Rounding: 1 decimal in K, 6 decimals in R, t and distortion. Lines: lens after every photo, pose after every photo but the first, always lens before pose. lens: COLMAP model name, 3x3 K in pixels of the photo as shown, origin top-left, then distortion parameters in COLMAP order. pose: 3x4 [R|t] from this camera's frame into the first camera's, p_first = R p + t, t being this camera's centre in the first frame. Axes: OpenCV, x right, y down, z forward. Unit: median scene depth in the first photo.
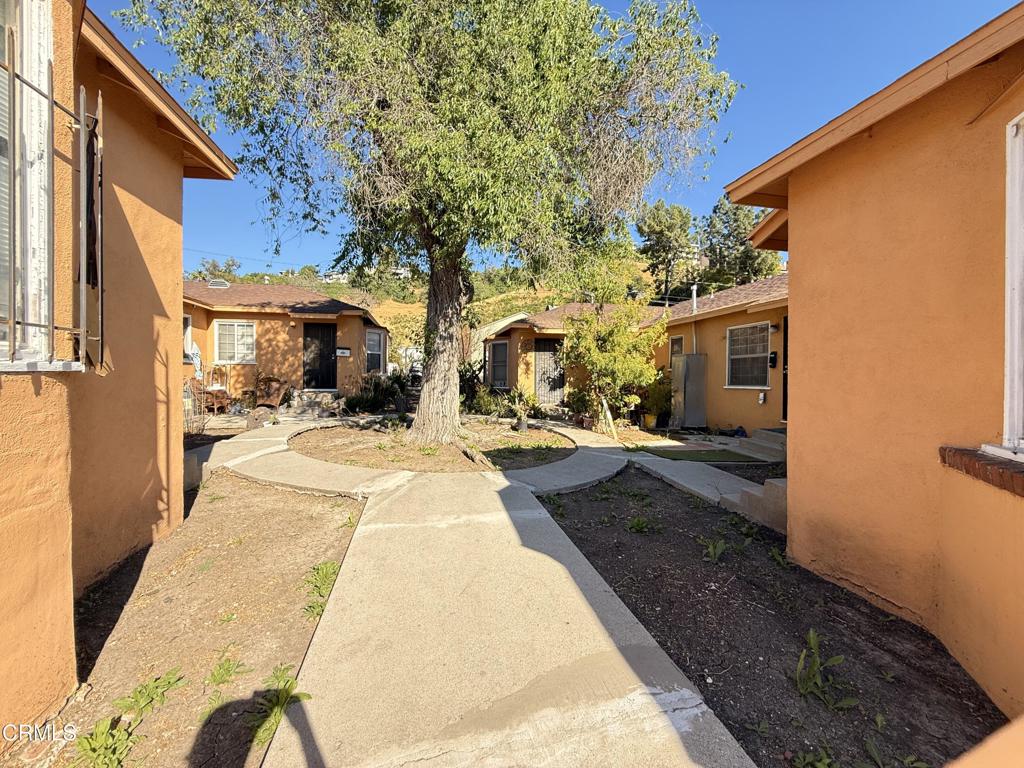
lens RADIAL K [[407.5, 0, 510.6], [0, 407.5, 381.2], [0, 0, 1]] dist [-0.001411, 0.000071]
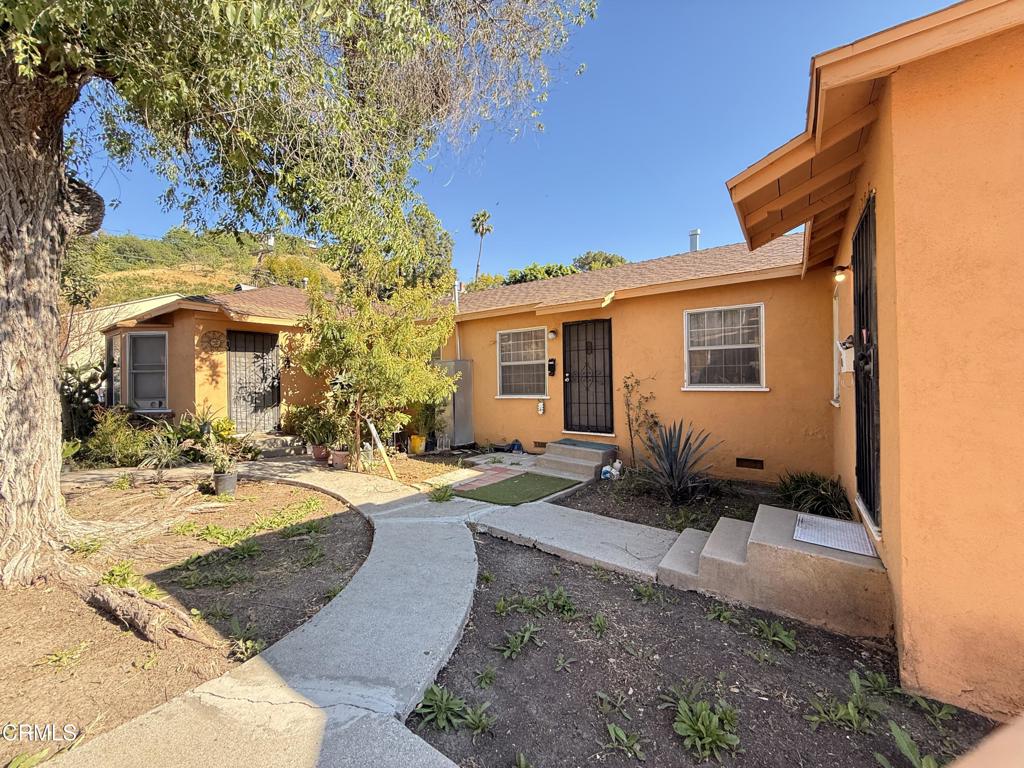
lens RADIAL K [[407.5, 0, 510.6], [0, 407.5, 381.2], [0, 0, 1]] dist [-0.001411, 0.000071]
pose [[0.735196, -0.015392, 0.677680, -0.068116], [0.025953, 0.999648, -0.005451, -0.017515], [-0.677358, 0.021595, 0.735337, 0.369261]]
